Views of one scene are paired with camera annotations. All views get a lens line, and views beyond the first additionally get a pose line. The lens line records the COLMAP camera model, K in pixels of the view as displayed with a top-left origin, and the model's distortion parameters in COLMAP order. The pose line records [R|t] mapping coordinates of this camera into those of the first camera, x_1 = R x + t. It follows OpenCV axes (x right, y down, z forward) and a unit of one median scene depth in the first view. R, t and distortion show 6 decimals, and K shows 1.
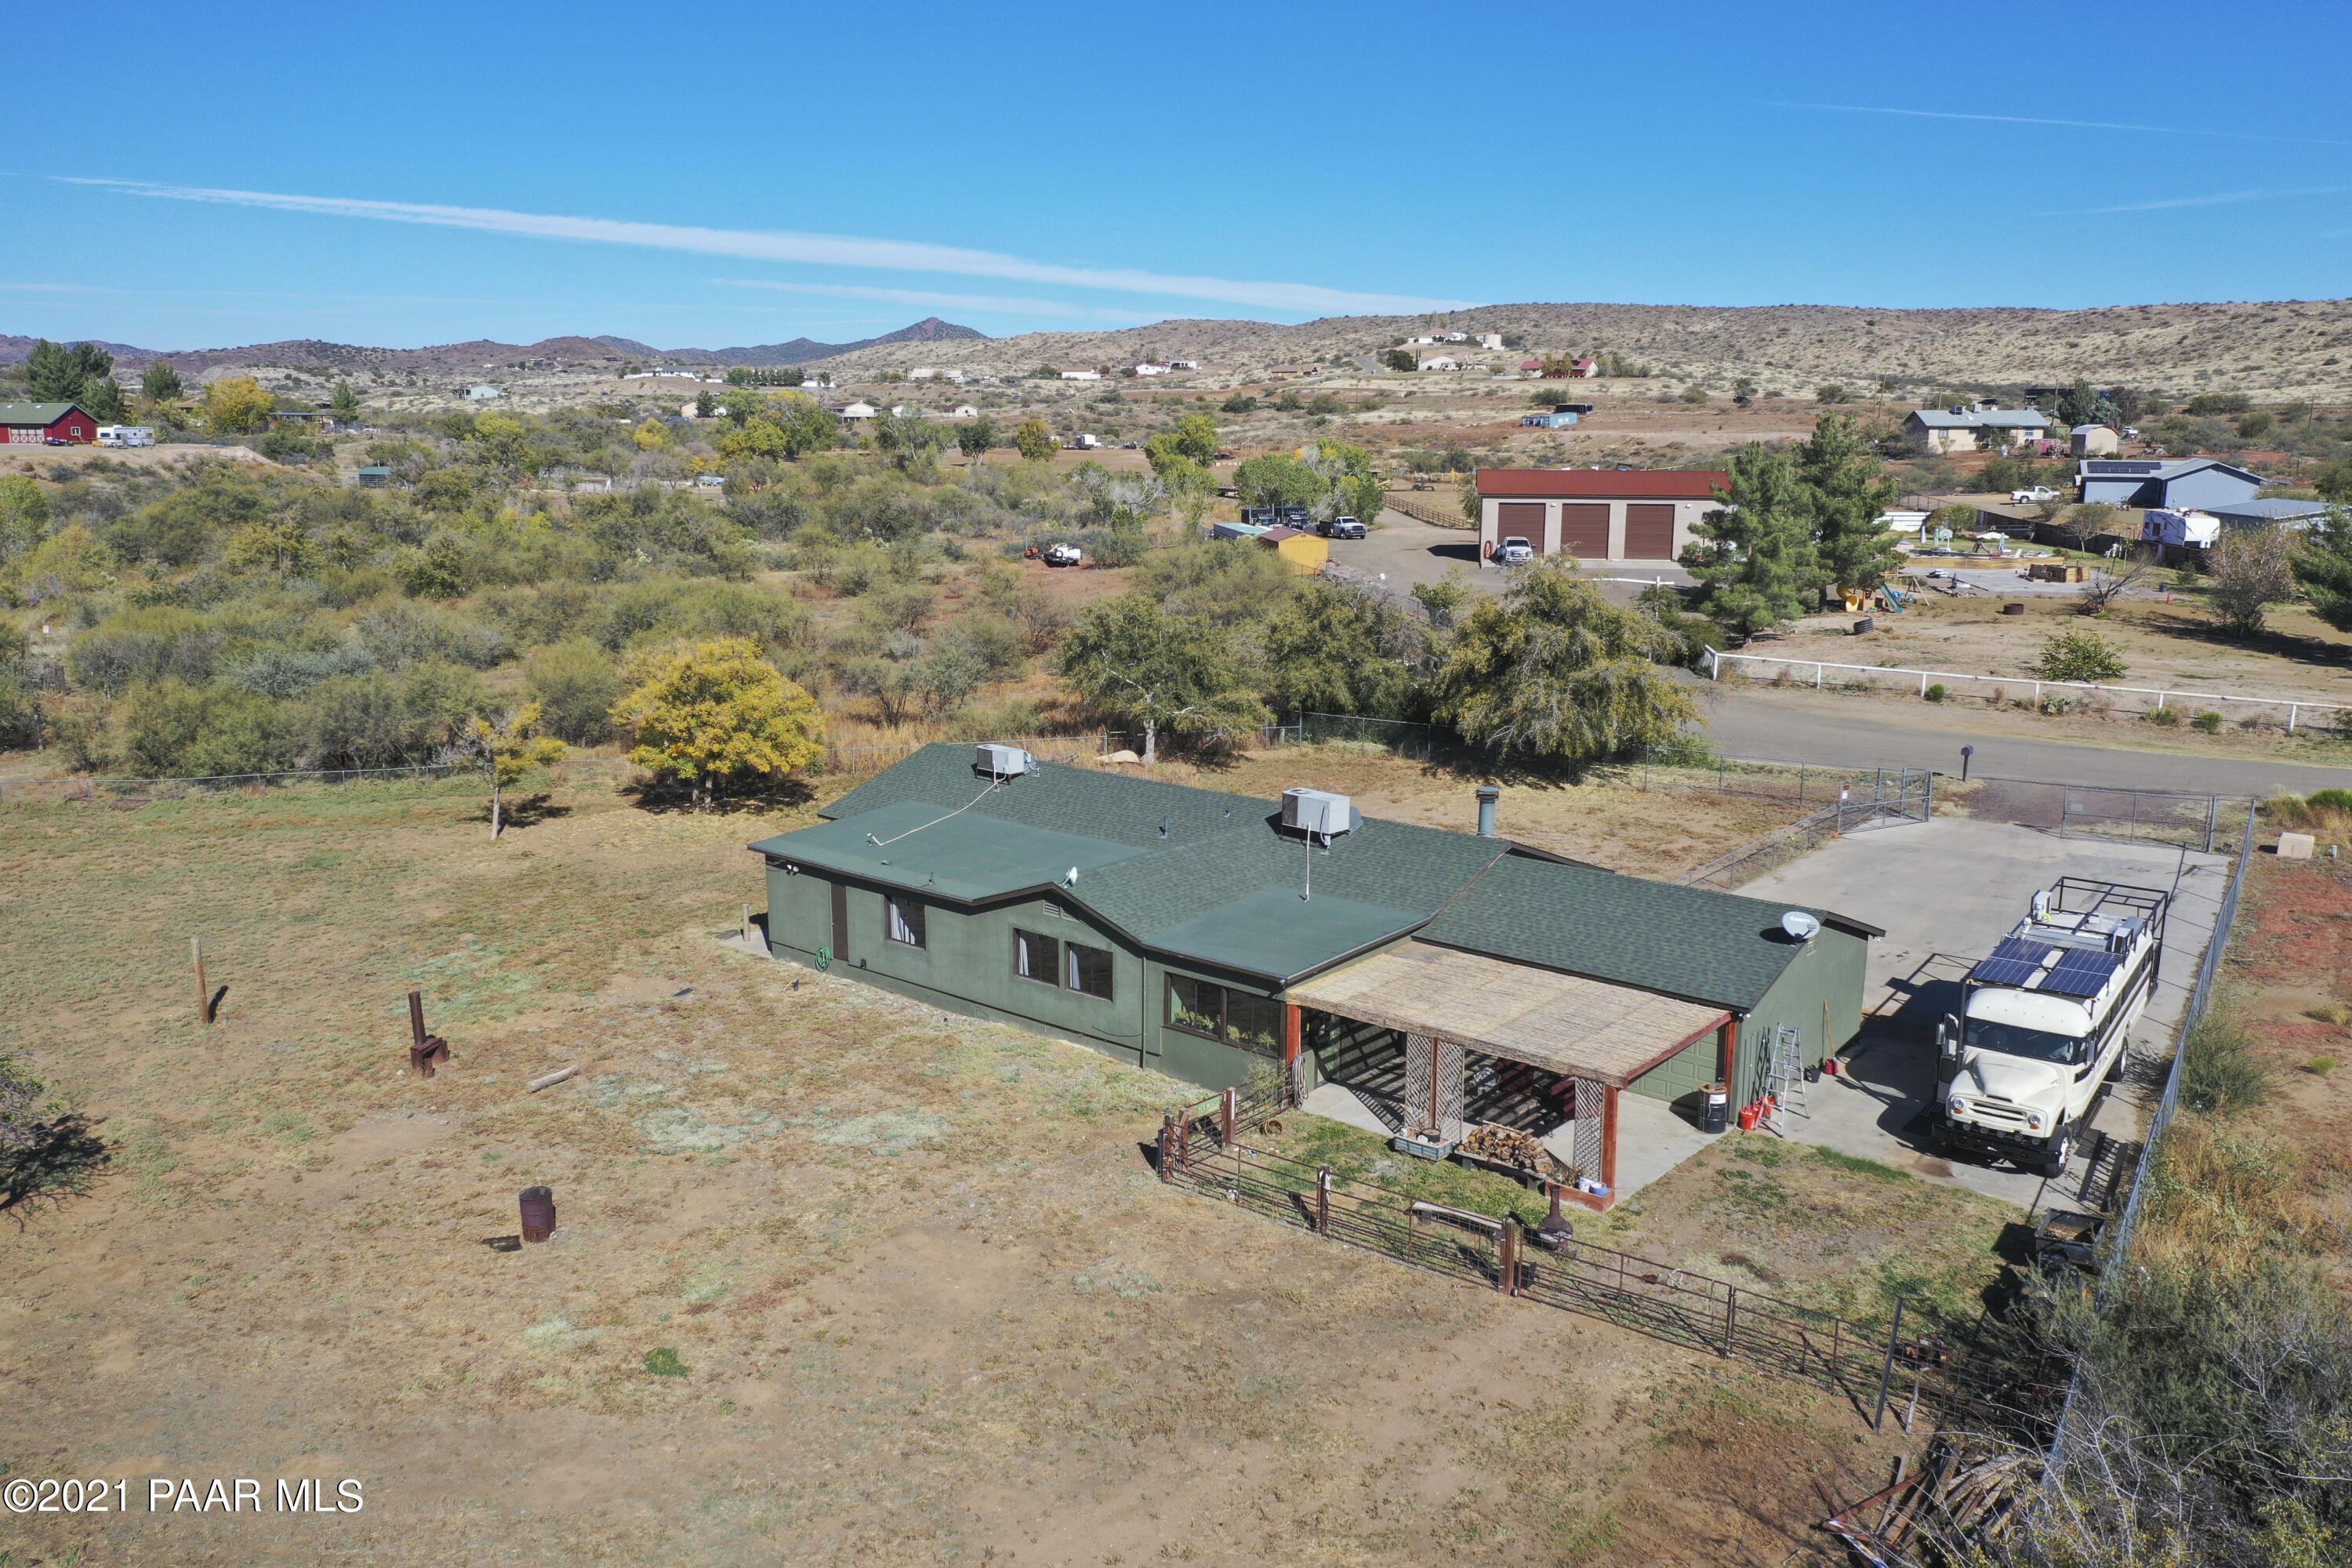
lens RADIAL K [[1852.2, 0, 1171.4], [0, 1852.2, 779.3], [0, 0, 1]] dist [0.004060, 0.002930]
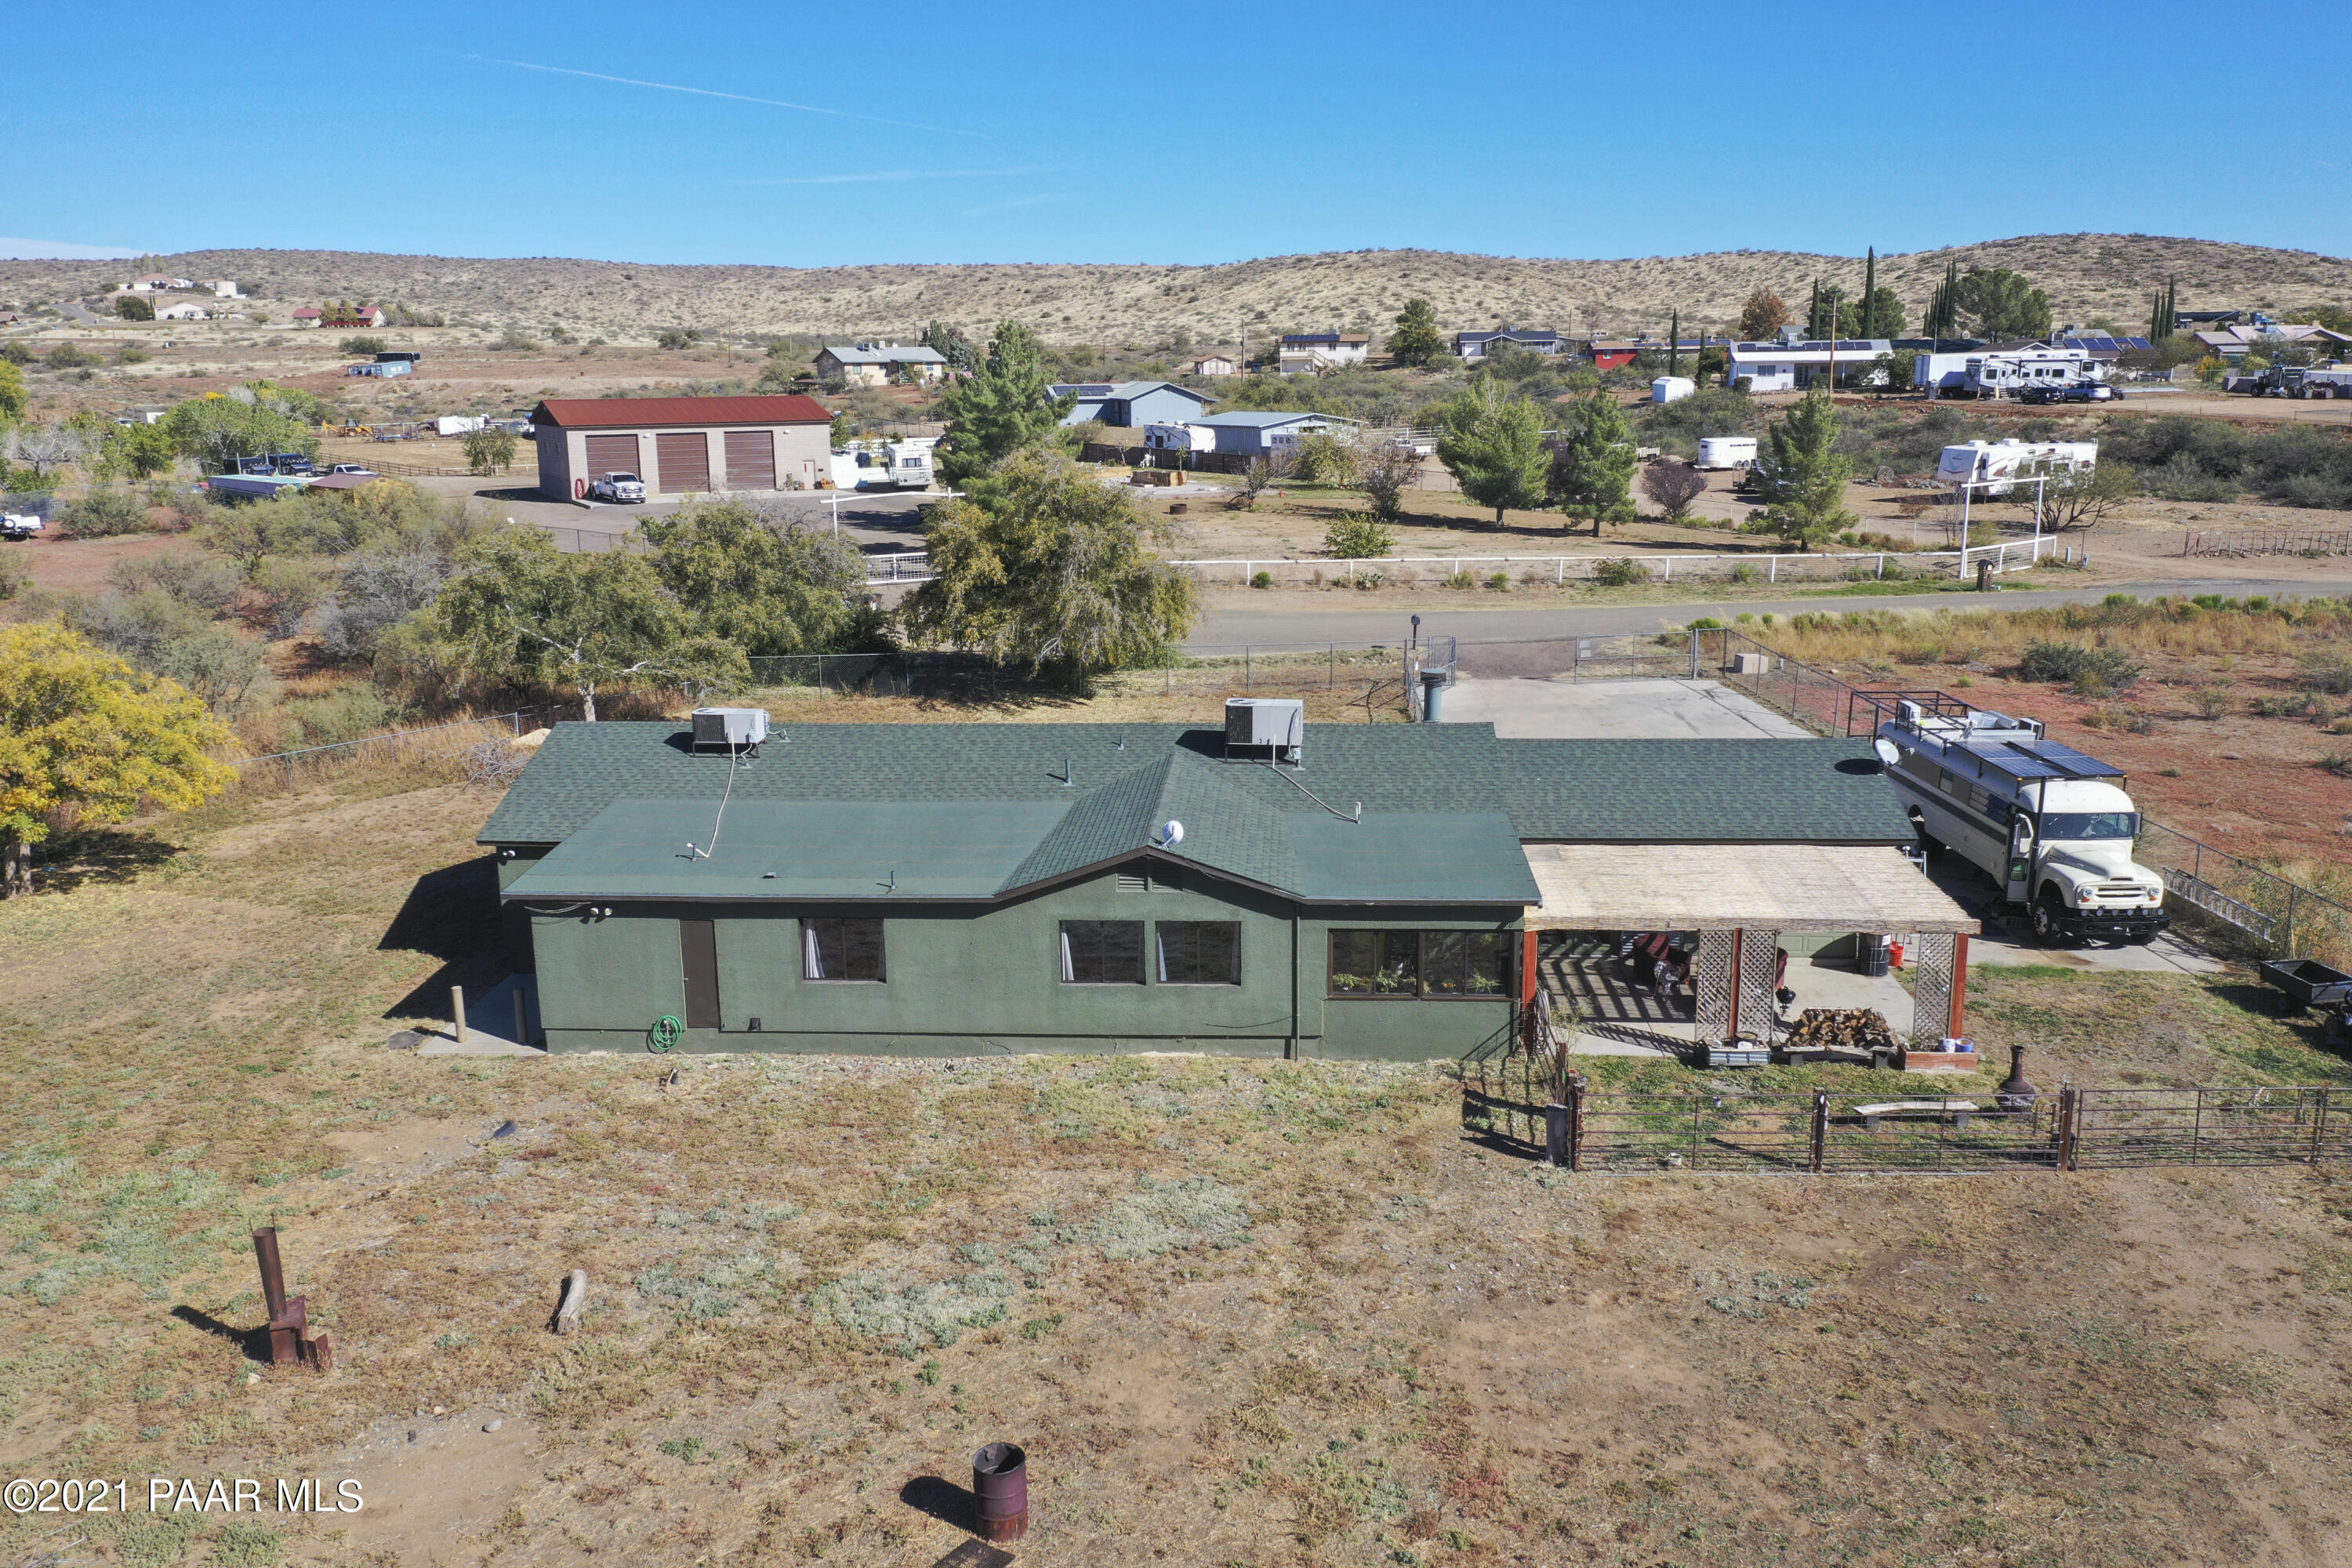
lens RADIAL K [[1852.2, 0, 1171.4], [0, 1852.2, 779.3], [0, 0, 1]] dist [0.004060, 0.002930]
pose [[0.797338, -0.142327, 0.586511, -0.172075], [0.129801, 0.989494, 0.063658, -0.006147], [-0.589410, 0.025373, 0.807435, 0.135213]]
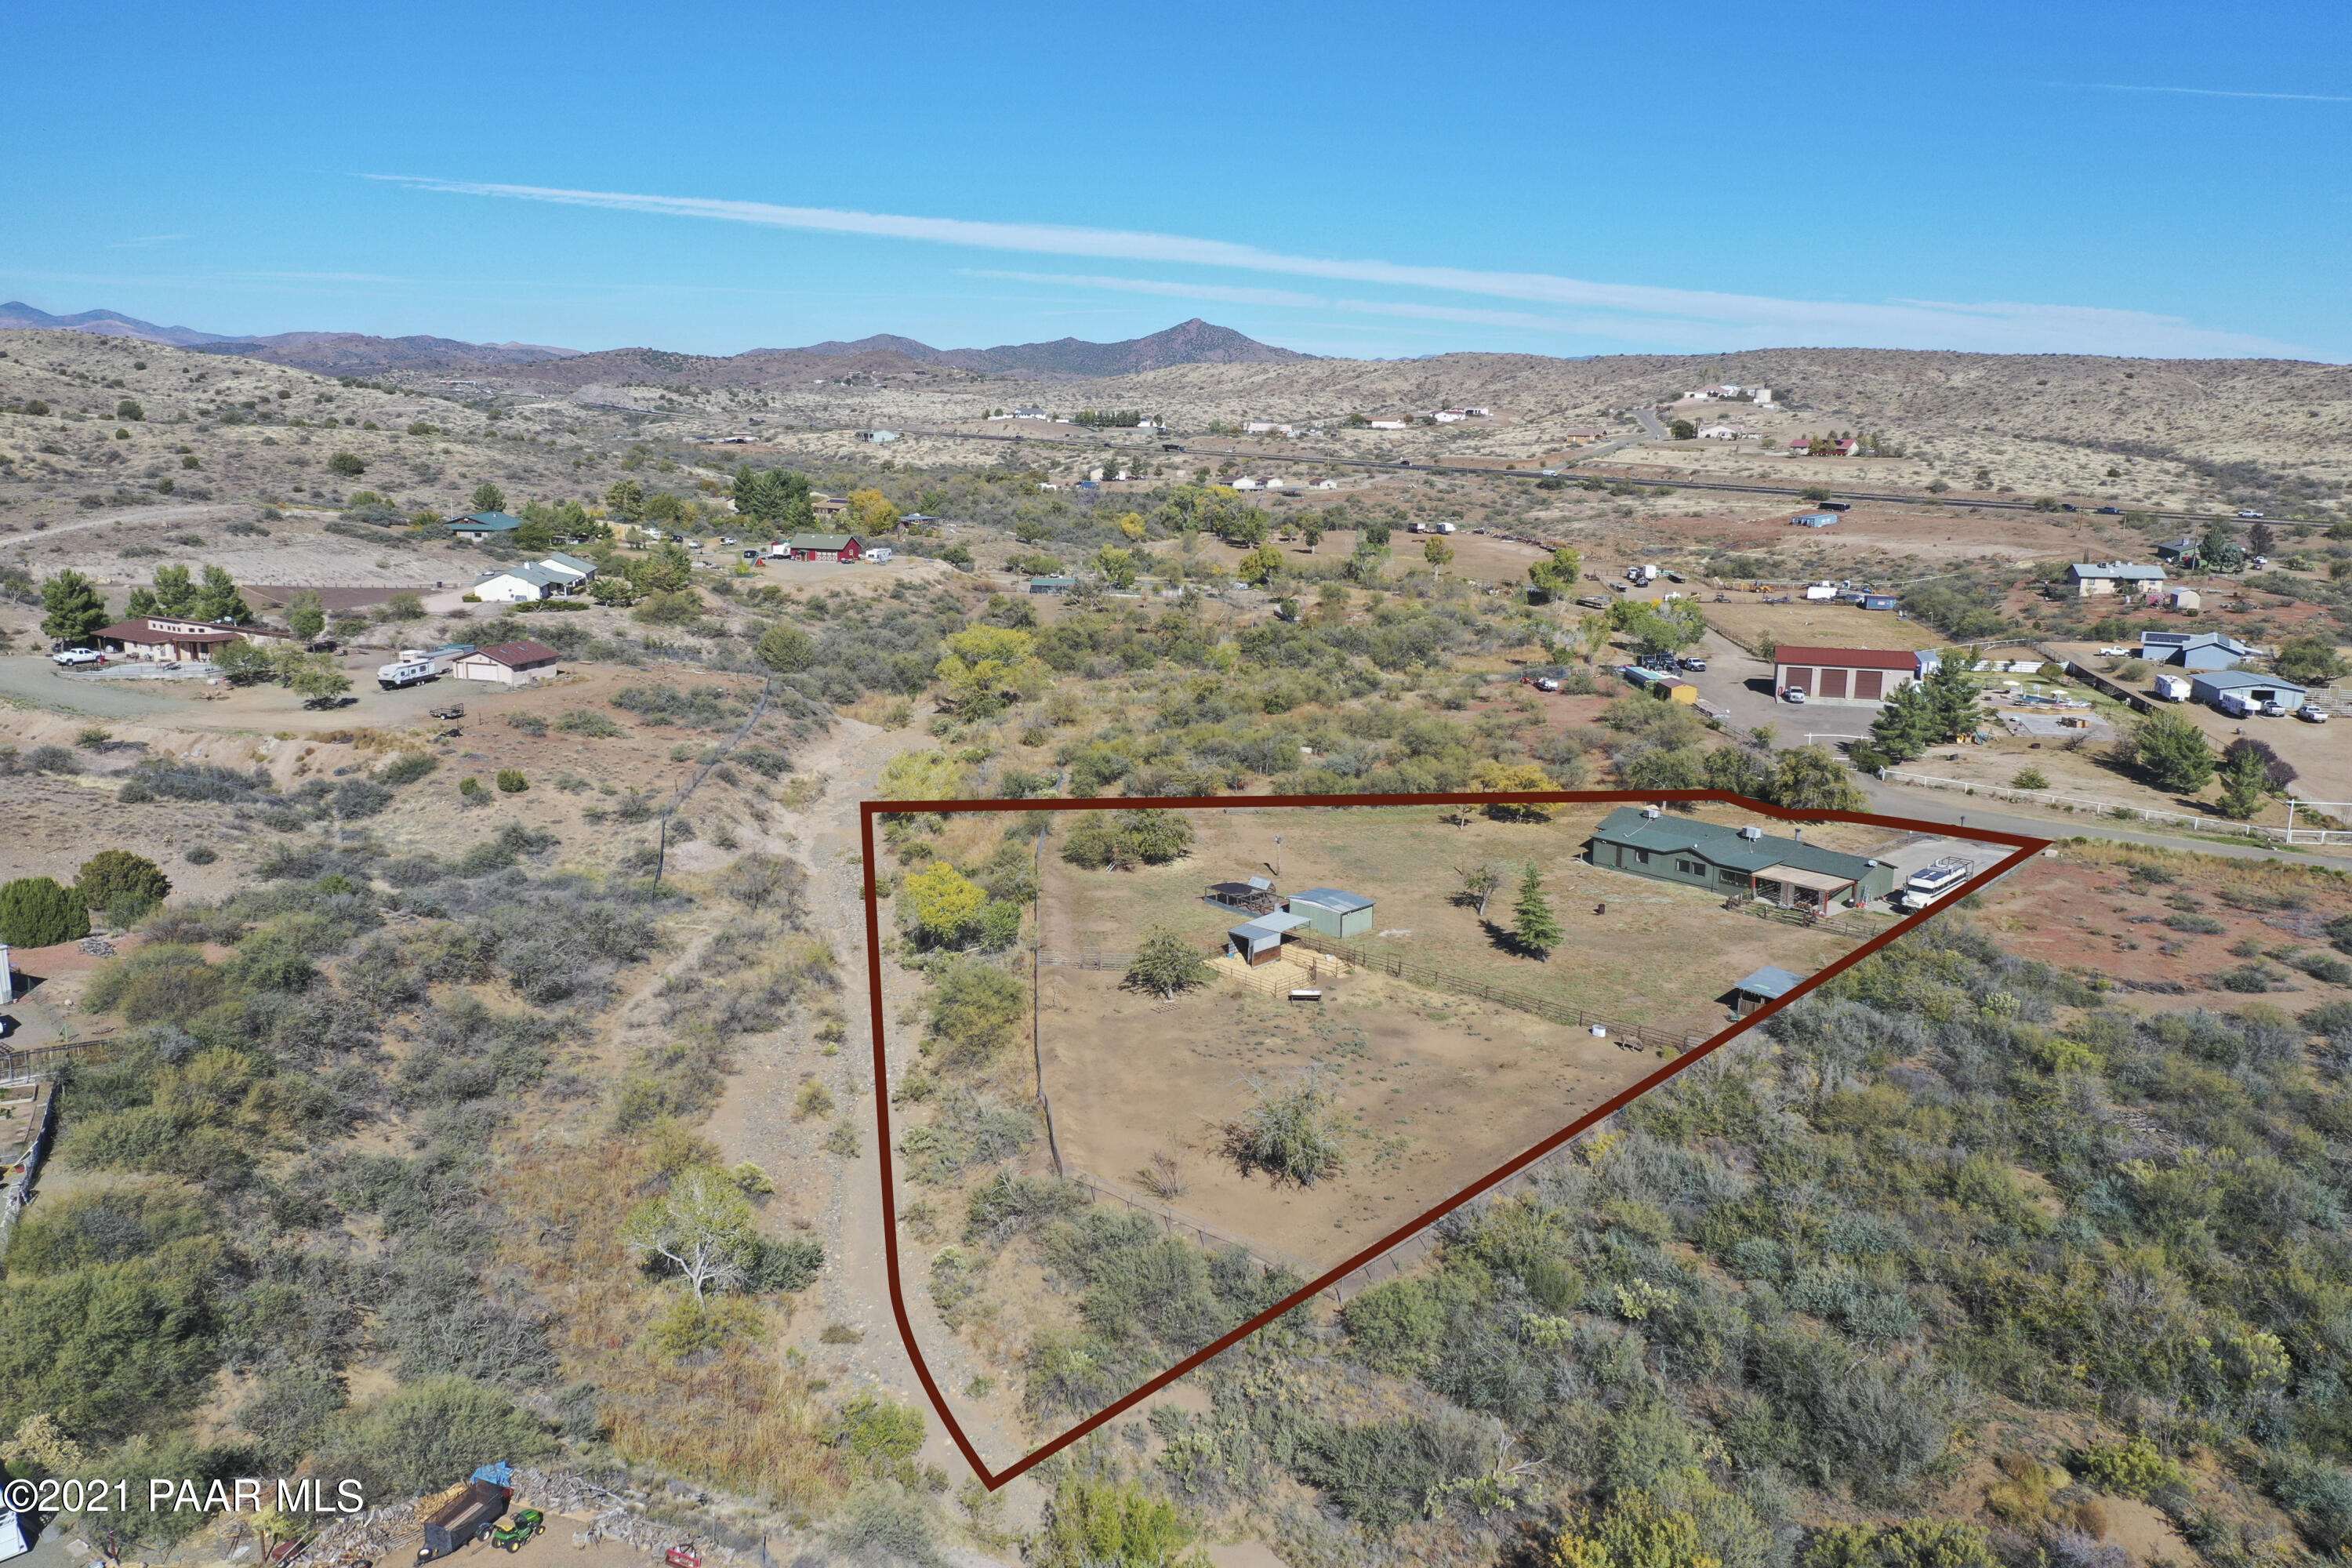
lens RADIAL K [[1852.2, 0, 1171.4], [0, 1852.2, 779.3], [0, 0, 1]] dist [0.004060, 0.002930]
pose [[0.991563, 0.034777, -0.124872, -0.245769], [-0.034154, 0.999391, 0.007130, -0.030379], [0.125044, -0.002805, 0.992147, -1.140748]]
